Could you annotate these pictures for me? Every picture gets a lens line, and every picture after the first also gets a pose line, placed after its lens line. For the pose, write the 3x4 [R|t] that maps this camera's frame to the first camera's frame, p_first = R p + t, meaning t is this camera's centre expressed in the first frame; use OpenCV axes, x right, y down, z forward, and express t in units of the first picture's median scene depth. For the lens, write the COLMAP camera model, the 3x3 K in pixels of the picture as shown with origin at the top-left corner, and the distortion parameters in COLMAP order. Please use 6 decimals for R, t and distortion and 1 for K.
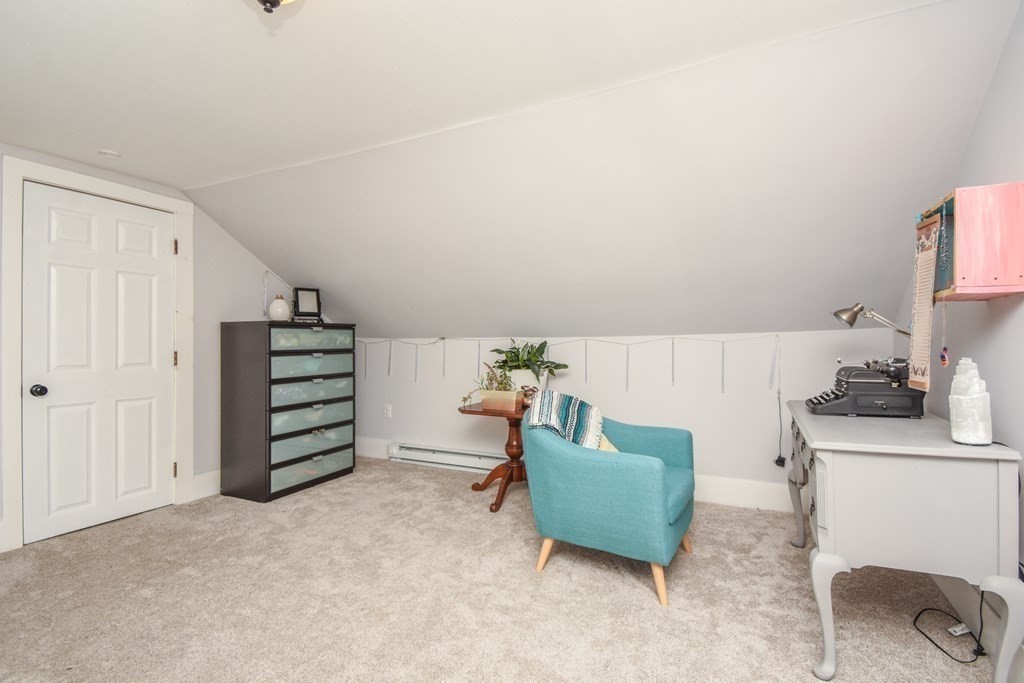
lens RADIAL K [[449.4, 0, 514.4], [0, 449.4, 334.0], [0, 0, 1]] dist [0.025328, -0.024285]
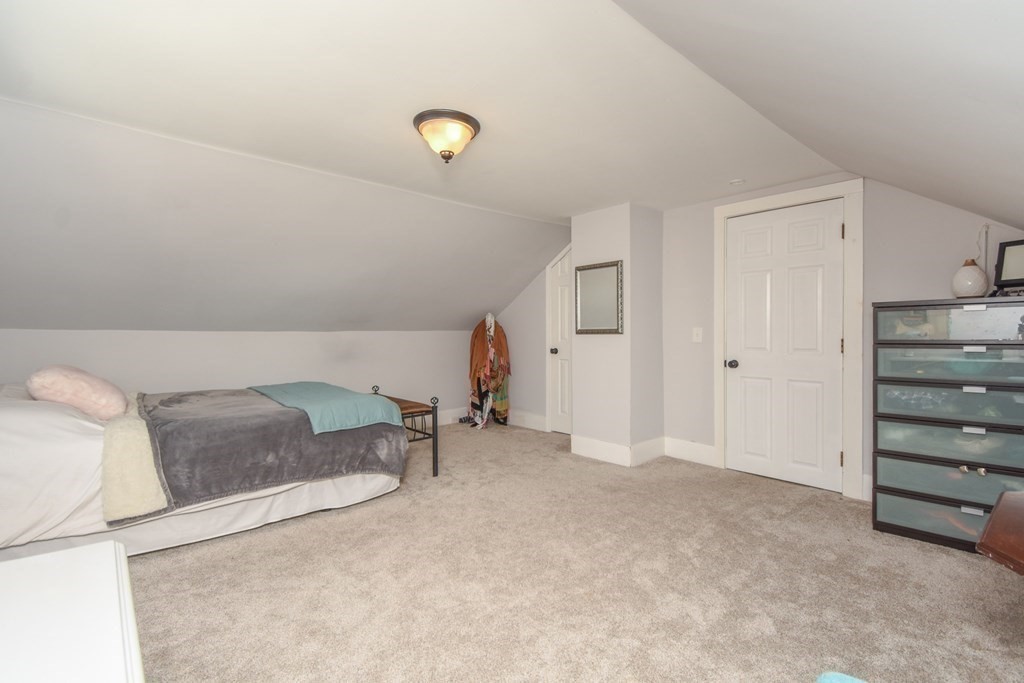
lens RADIAL K [[449.4, 0, 514.4], [0, 449.4, 334.0], [0, 0, 1]] dist [0.025328, -0.024285]
pose [[-0.355245, 0.007711, -0.934741, 0.411476], [0.020620, 0.999787, 0.000411, 0.012948], [0.934546, -0.019129, -0.355329, 0.678647]]
